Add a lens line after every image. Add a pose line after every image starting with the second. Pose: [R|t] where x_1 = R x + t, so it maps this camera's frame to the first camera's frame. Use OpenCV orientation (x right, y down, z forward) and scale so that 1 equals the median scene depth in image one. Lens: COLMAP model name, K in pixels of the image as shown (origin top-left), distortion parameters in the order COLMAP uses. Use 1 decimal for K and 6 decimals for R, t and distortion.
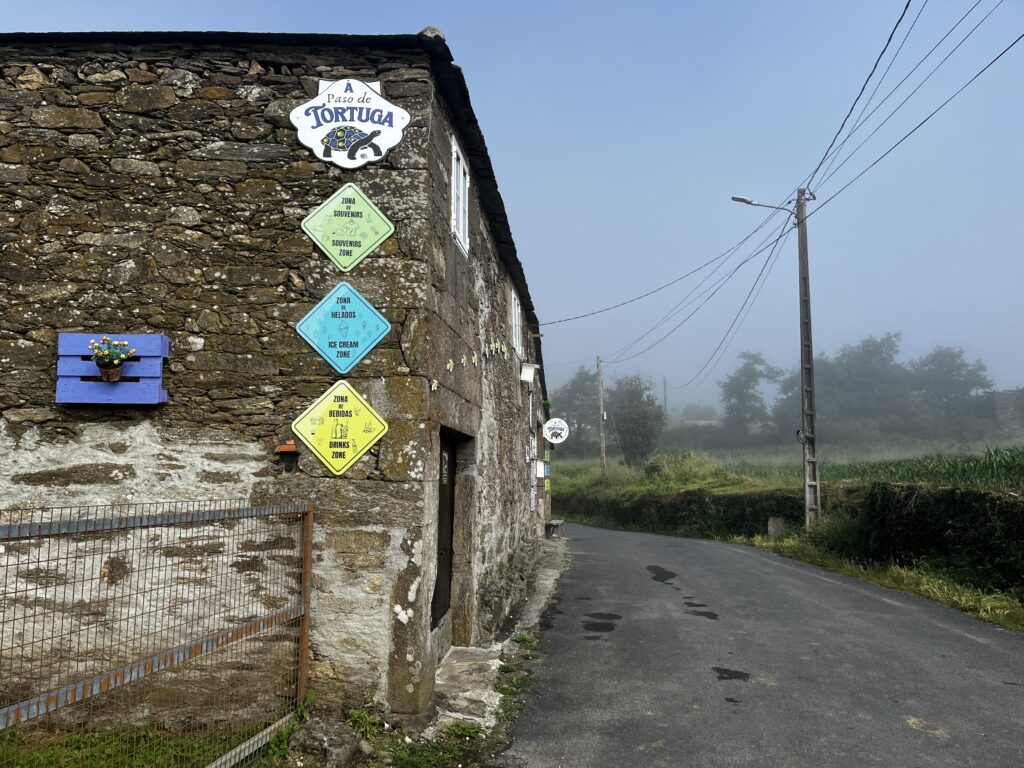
lens RADIAL K [[773.1, 0, 510.2], [0, 773.1, 380.7], [0, 0, 1]] dist [0.013518, -0.000143]
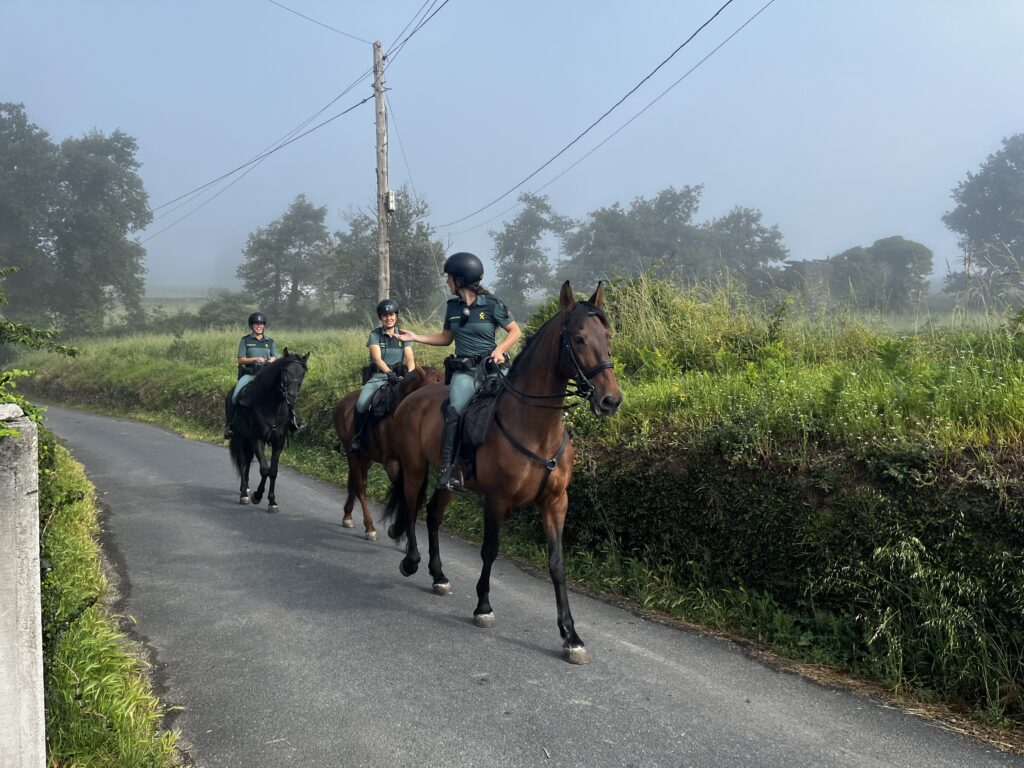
lens RADIAL K [[773.1, 0, 514.0], [0, 773.1, 377.7], [0, 0, 1]] dist [0.013518, -0.000143]
pose [[0.929246, -0.004501, 0.369433, 0.016201], [-0.048033, 0.989967, 0.132882, 0.039967], [-0.366325, -0.141225, 0.919707, 0.294151]]
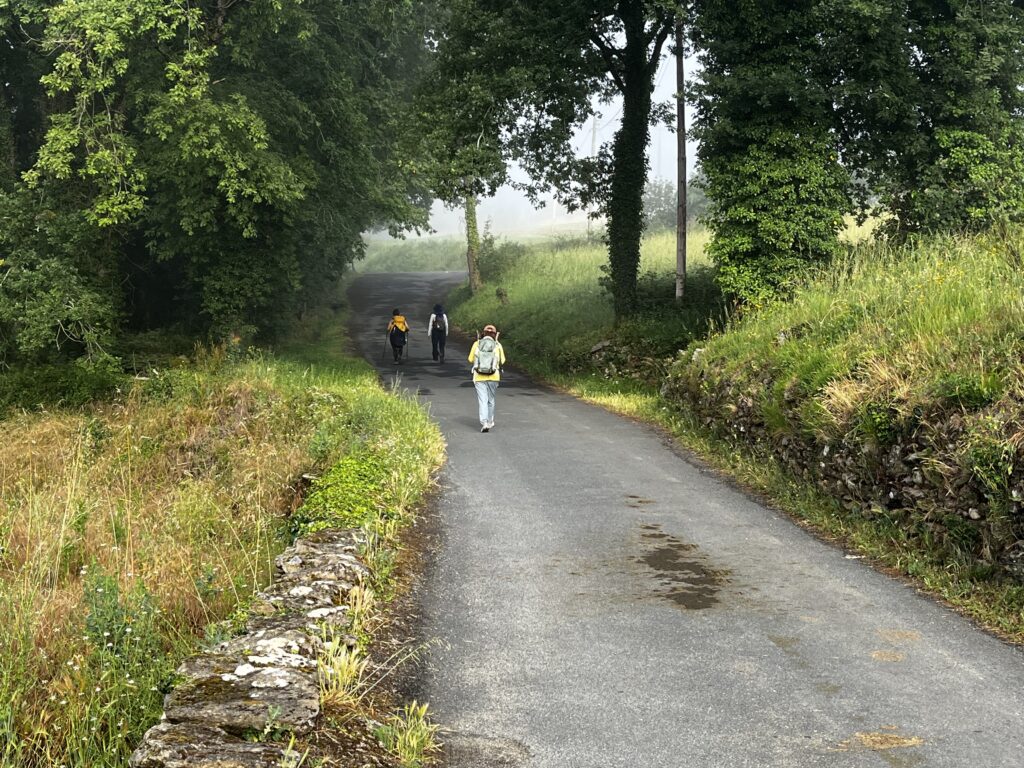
lens RADIAL K [[1400.4, 0, 511.5], [0, 1400.4, 384.0], [0, 0, 1]] dist [0.026903, 0.000000]
pose [[0.938586, 0.031118, -0.343638, -0.055117], [0.017703, 0.990271, 0.138025, 0.090531], [0.344590, -0.135632, 0.928904, 0.659945]]
